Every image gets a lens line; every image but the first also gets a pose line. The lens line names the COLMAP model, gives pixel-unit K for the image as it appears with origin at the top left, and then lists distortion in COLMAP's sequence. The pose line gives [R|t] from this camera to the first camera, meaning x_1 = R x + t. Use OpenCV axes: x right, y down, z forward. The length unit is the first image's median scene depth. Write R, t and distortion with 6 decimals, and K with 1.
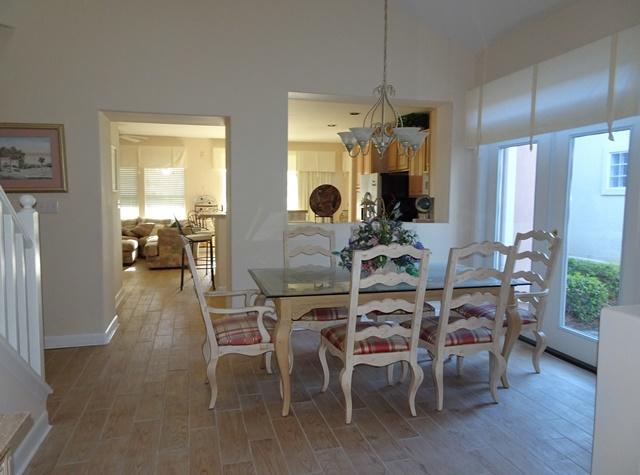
lens RADIAL K [[455.0, 0, 321.8], [0, 455.0, 236.6], [0, 0, 1]] dist [0.003733, 0.000343]
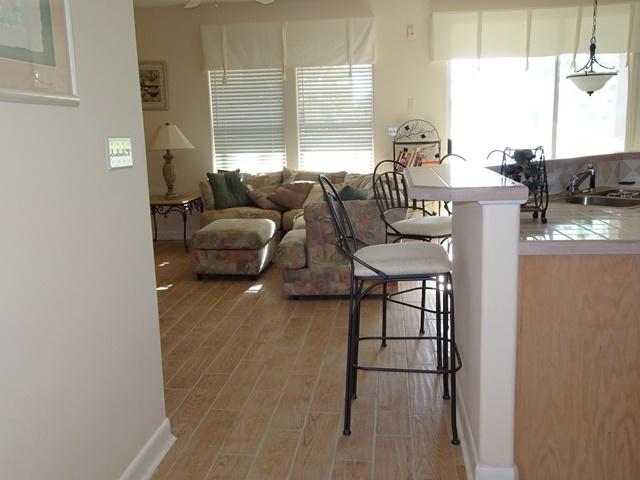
lens RADIAL K [[588.3, 0, 322.3], [0, 588.3, 240.3], [0, 0, 1]] dist [0.008282, 0.000000]
pose [[0.924370, 0.040477, -0.379345, -0.113003], [0.000027, 0.994348, 0.106166, -0.032970], [0.381498, -0.098147, 0.919144, 0.407617]]
